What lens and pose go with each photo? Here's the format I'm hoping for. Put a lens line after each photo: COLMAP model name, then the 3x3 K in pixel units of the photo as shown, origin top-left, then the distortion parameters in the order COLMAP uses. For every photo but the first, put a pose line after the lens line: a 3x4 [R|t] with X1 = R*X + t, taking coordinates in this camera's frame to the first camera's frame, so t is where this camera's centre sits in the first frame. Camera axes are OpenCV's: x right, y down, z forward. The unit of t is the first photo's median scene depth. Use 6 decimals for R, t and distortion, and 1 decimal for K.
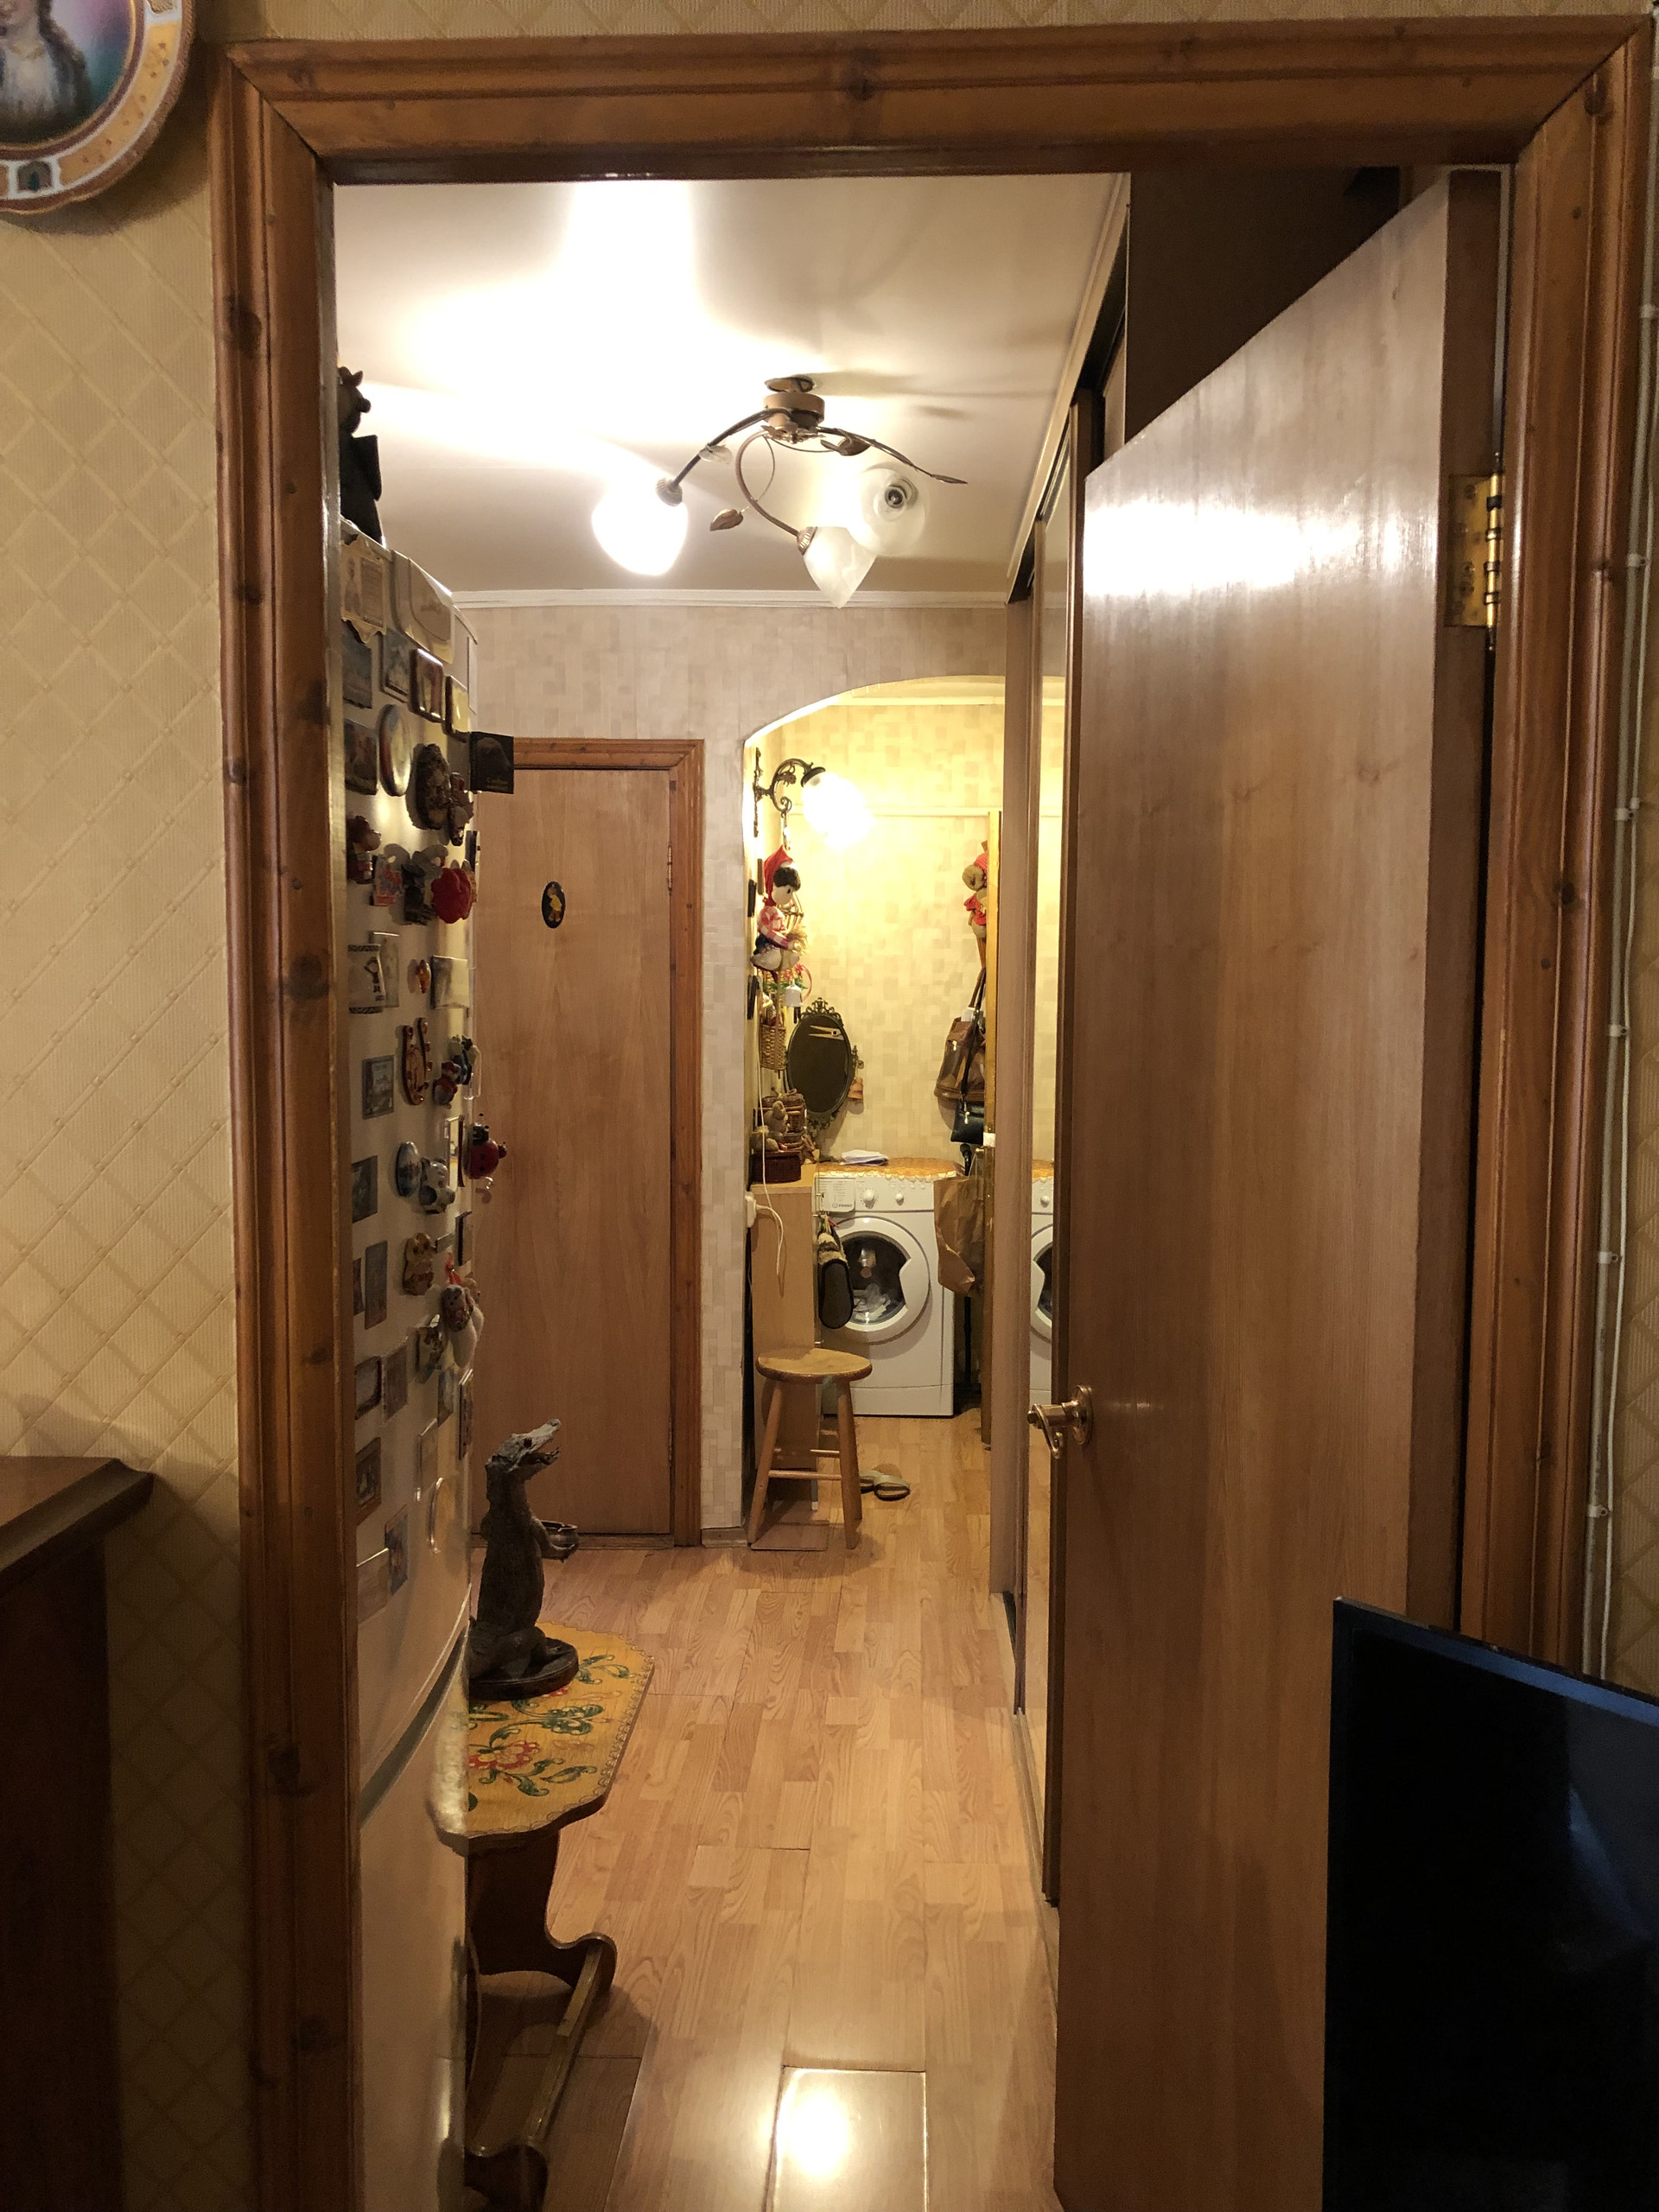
lens RADIAL K [[1796.0, 0, 826.5], [0, 1796.0, 1112.5], [0, 0, 1]] dist [0.319679, -0.709060]
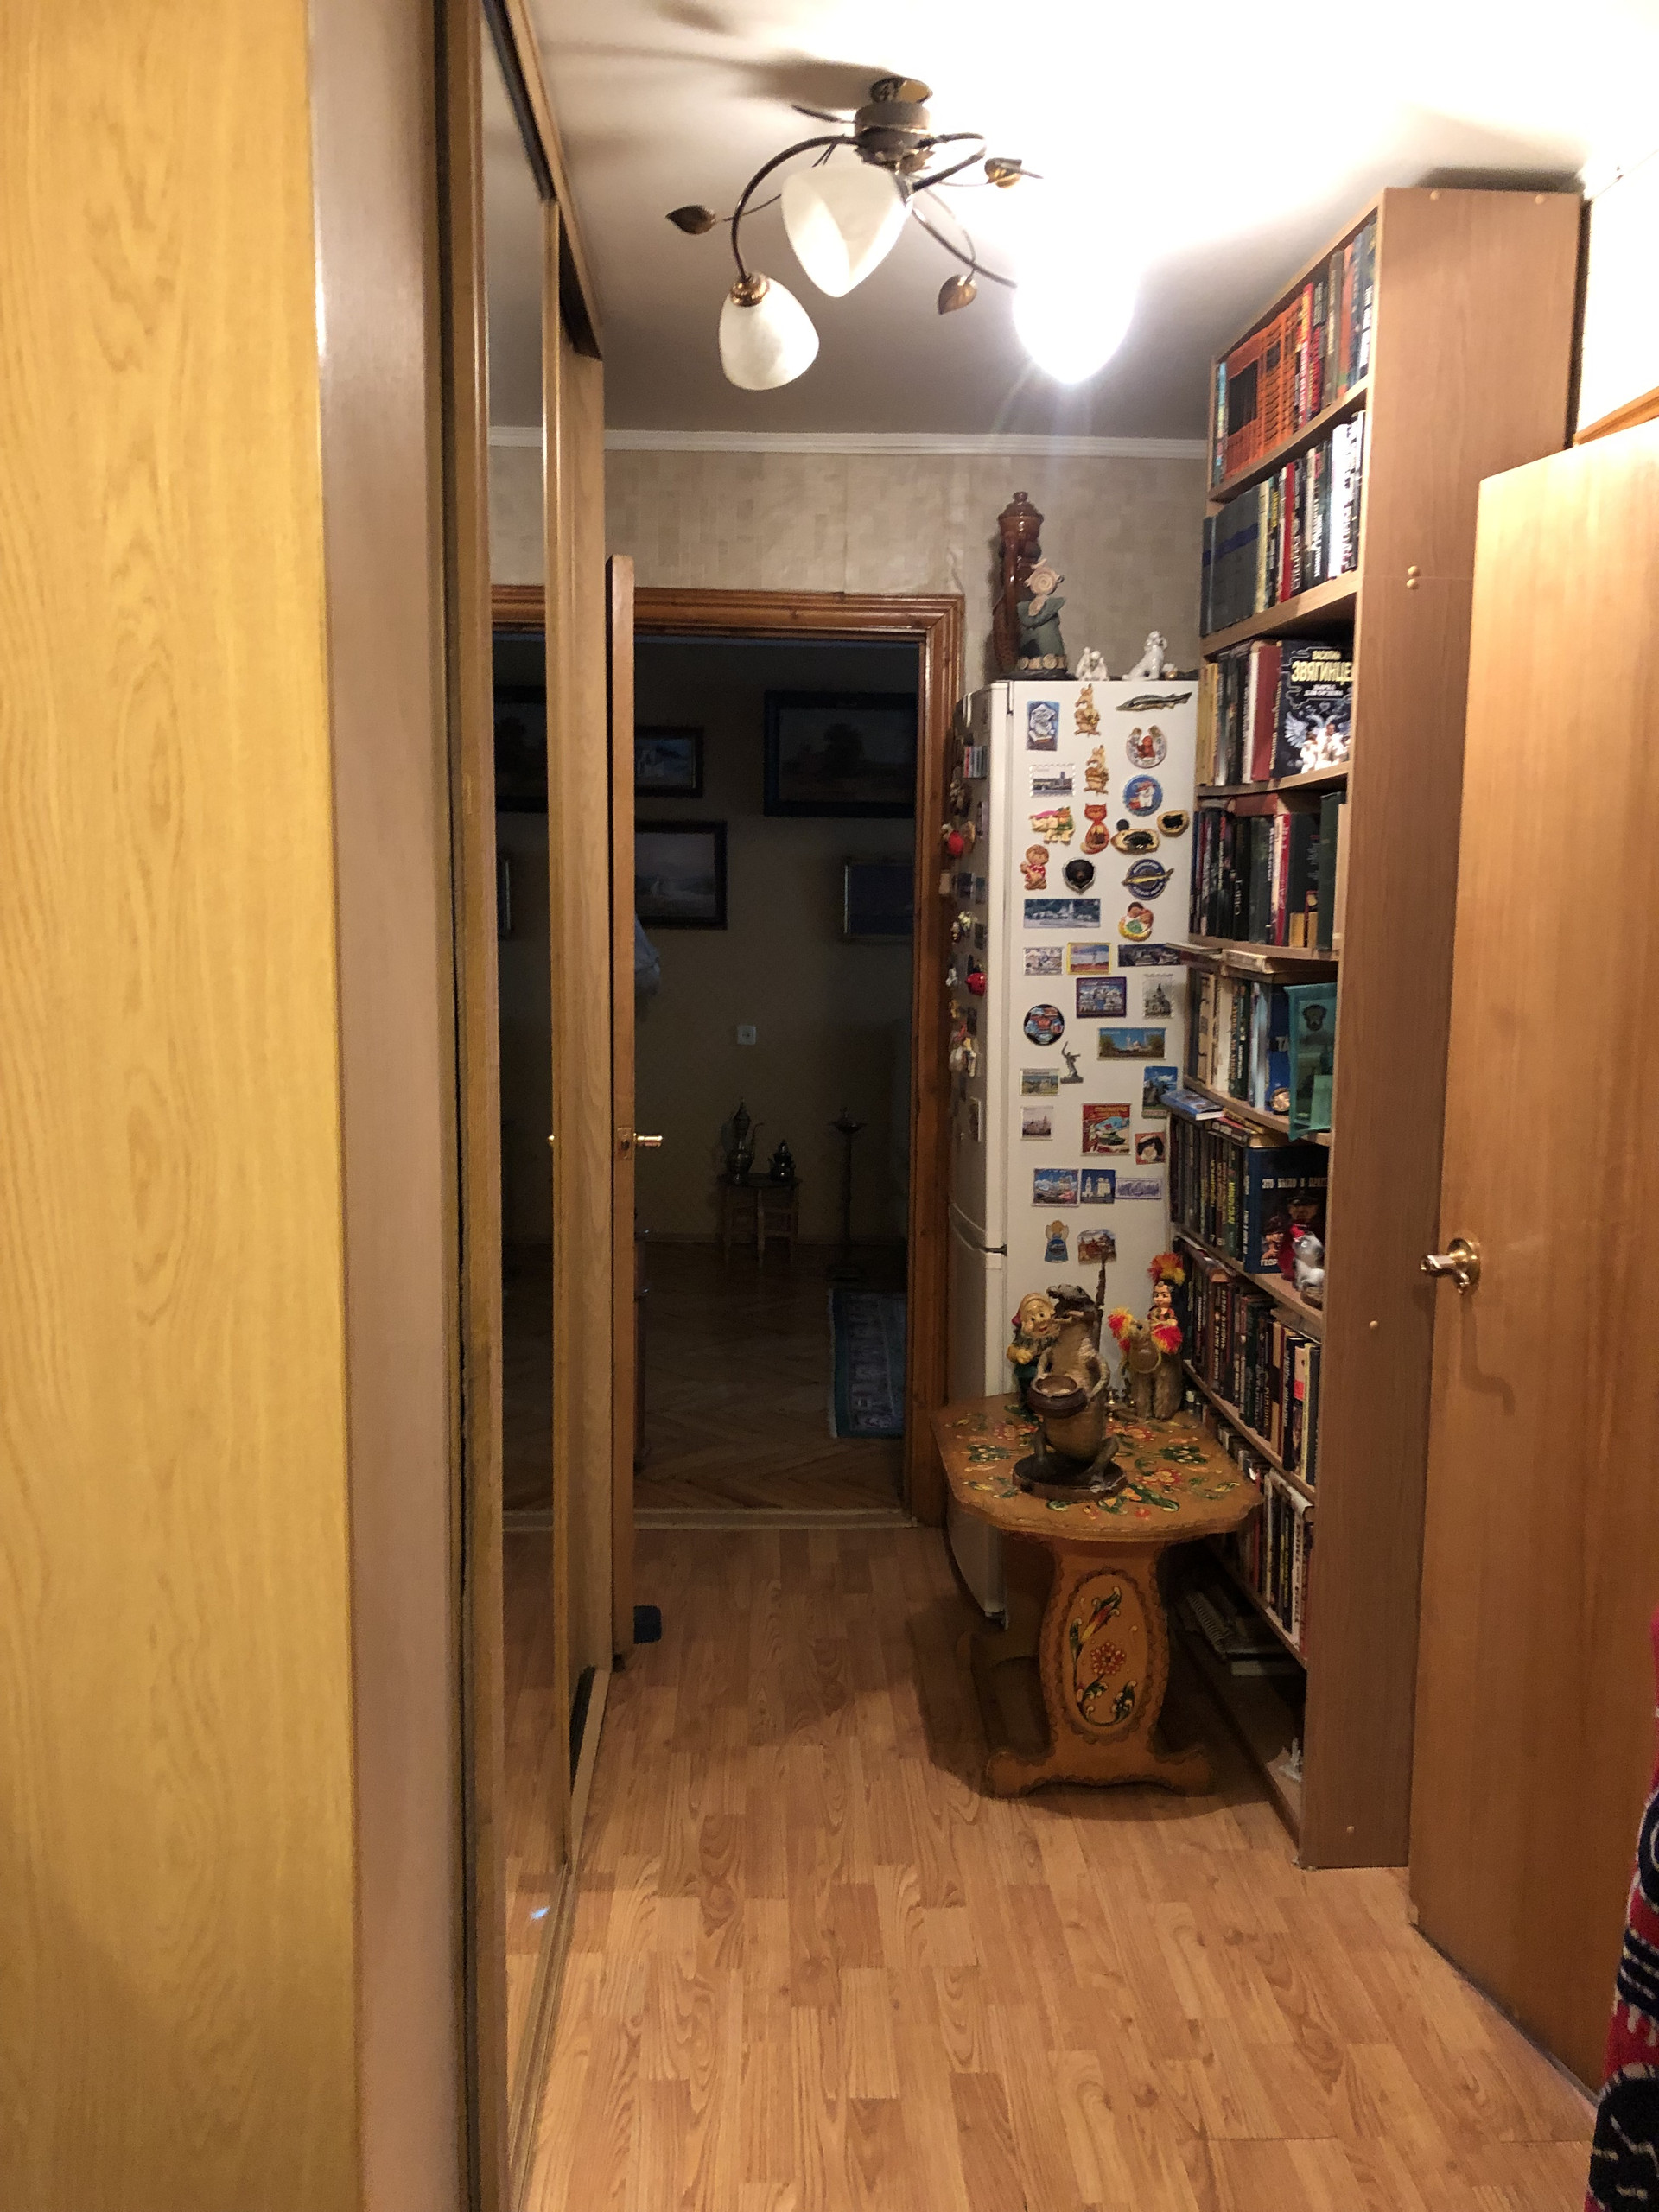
lens RADIAL K [[1831.2, 0, 836.6], [0, 1831.2, 1131.4], [0, 0, 1]] dist [0.053834, -0.044466]
pose [[-0.995439, -0.012943, -0.094518, 0.046602], [-0.032277, 0.978018, 0.206006, -0.077331], [0.089774, 0.208117, -0.973975, 1.105973]]
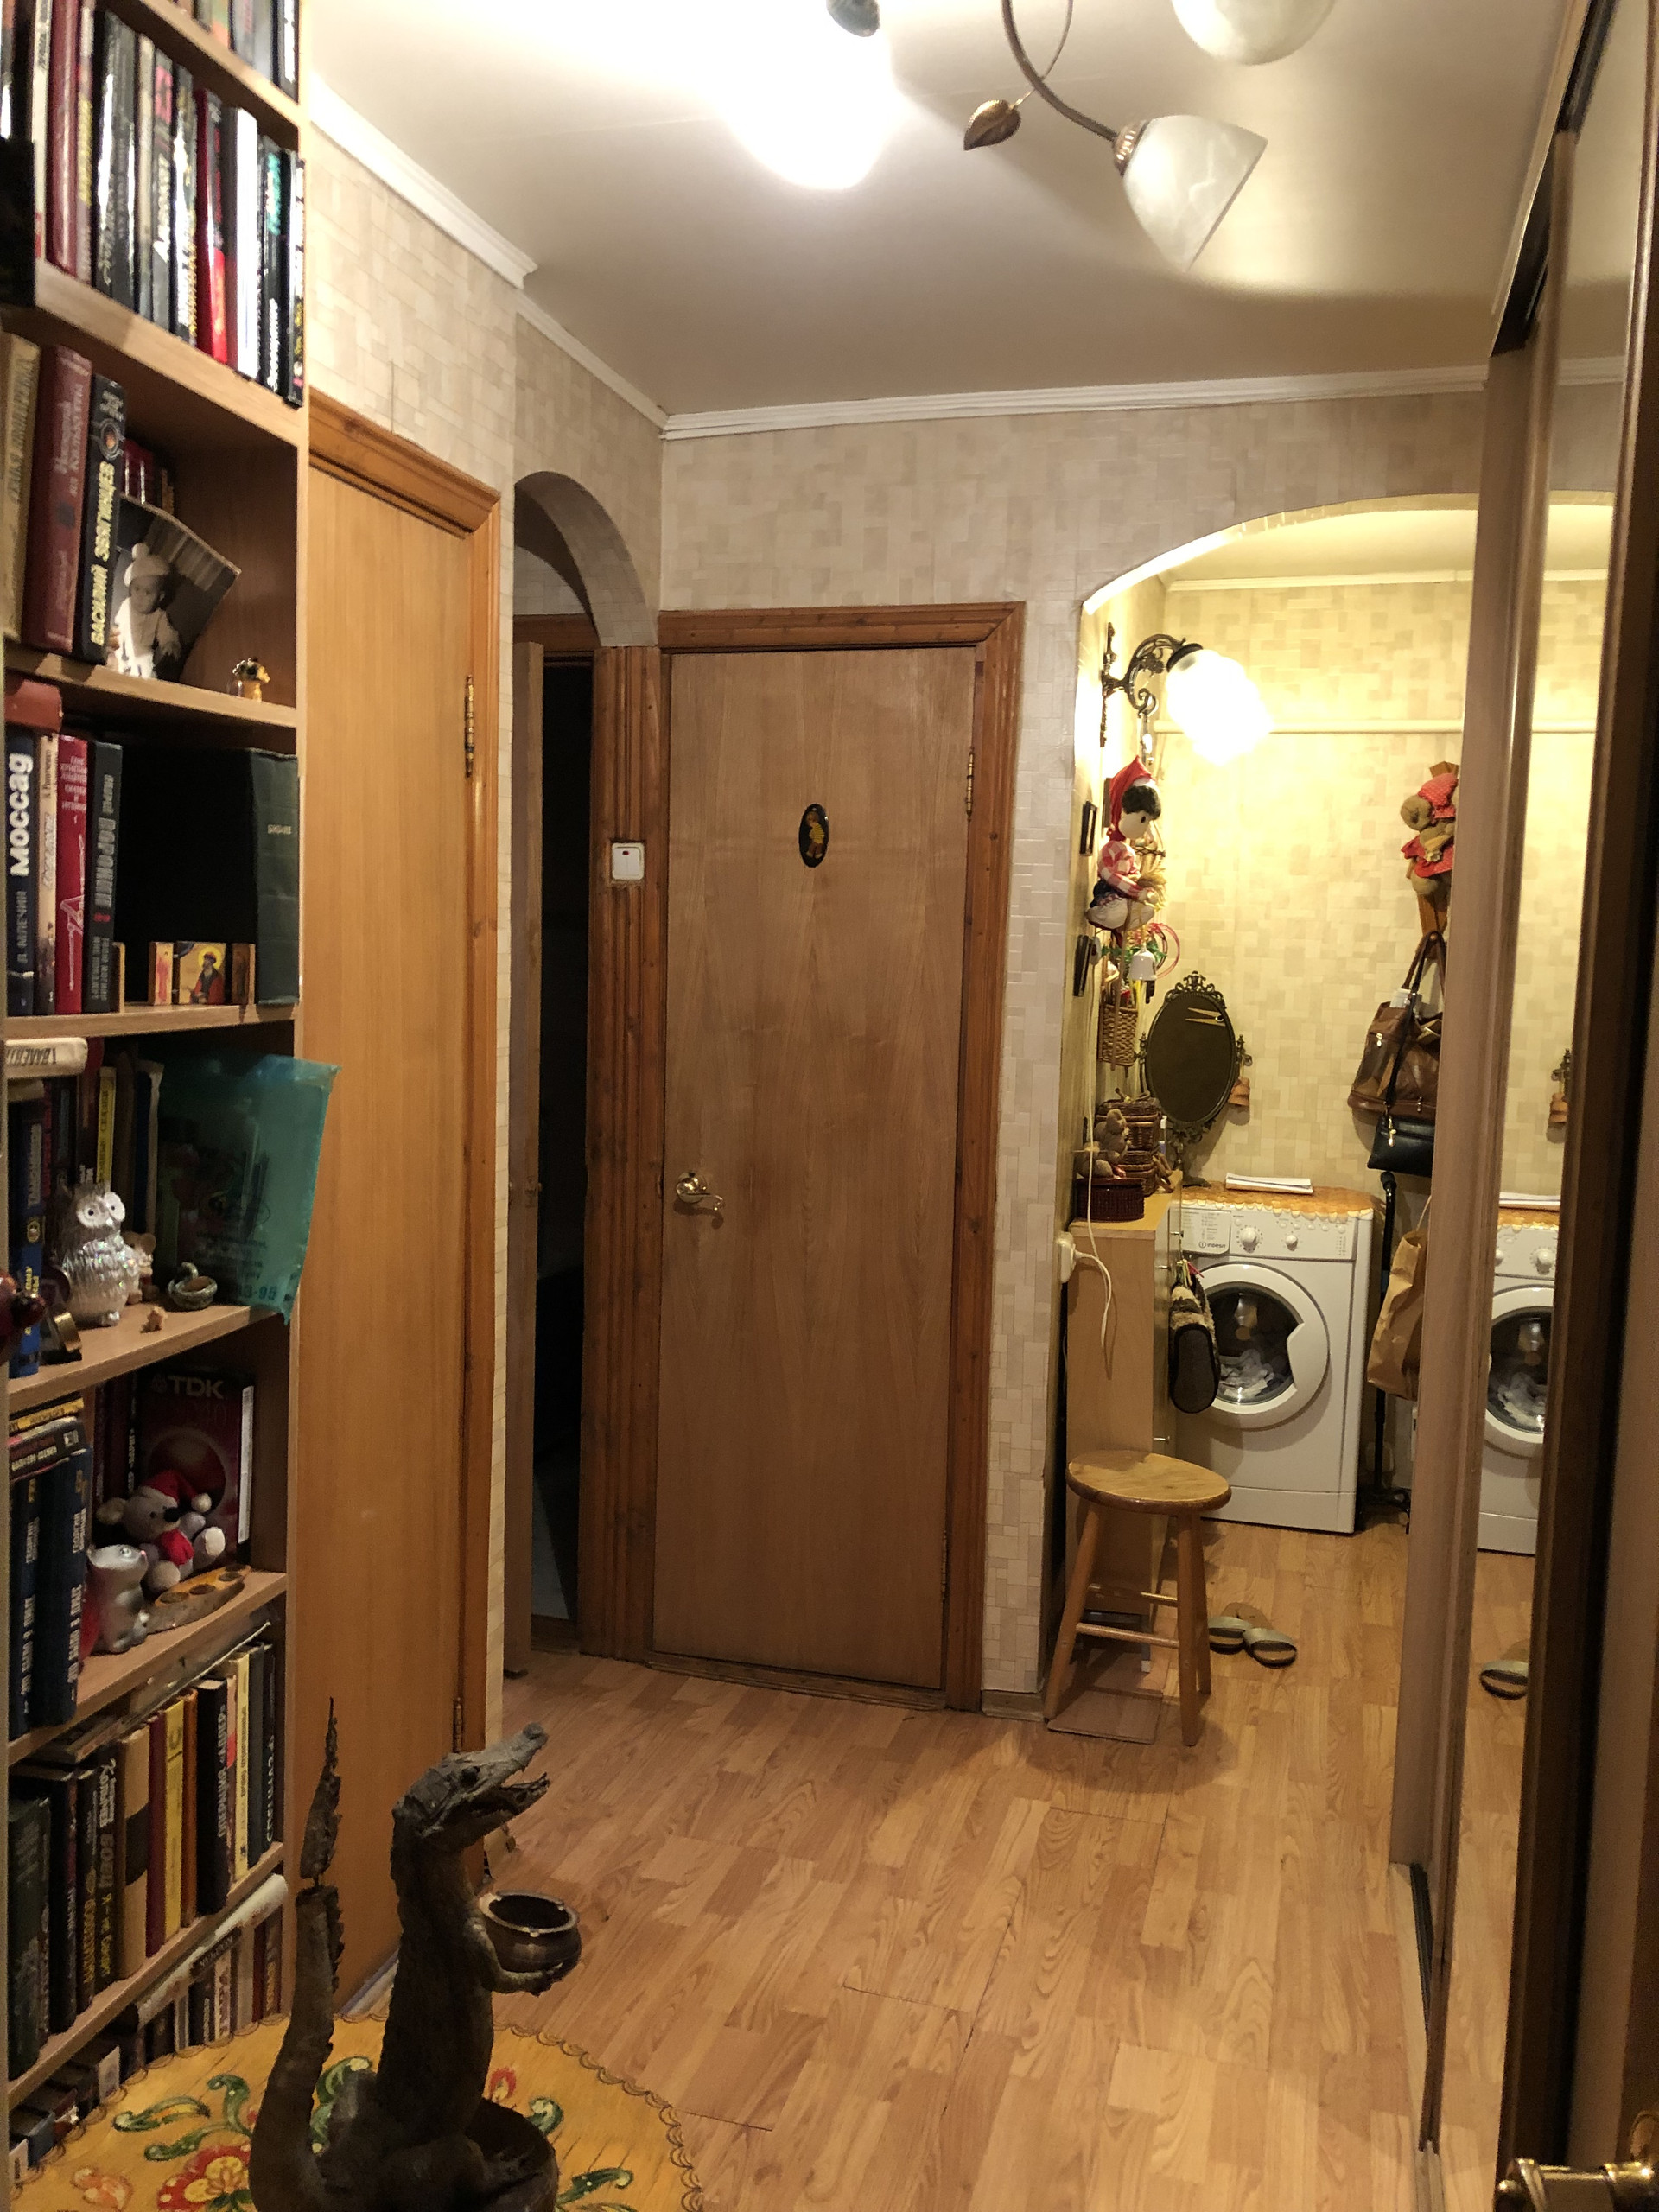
lens RADIAL K [[1804.0, 0, 827.0], [0, 1804.0, 1131.0], [0, 0, 1]] dist [0.097041, -0.077499]
pose [[0.973347, 0.042369, -0.225388, 0.026225], [-0.037880, 0.998989, 0.024205, -0.011293], [0.226186, -0.015022, 0.973968, 0.276018]]
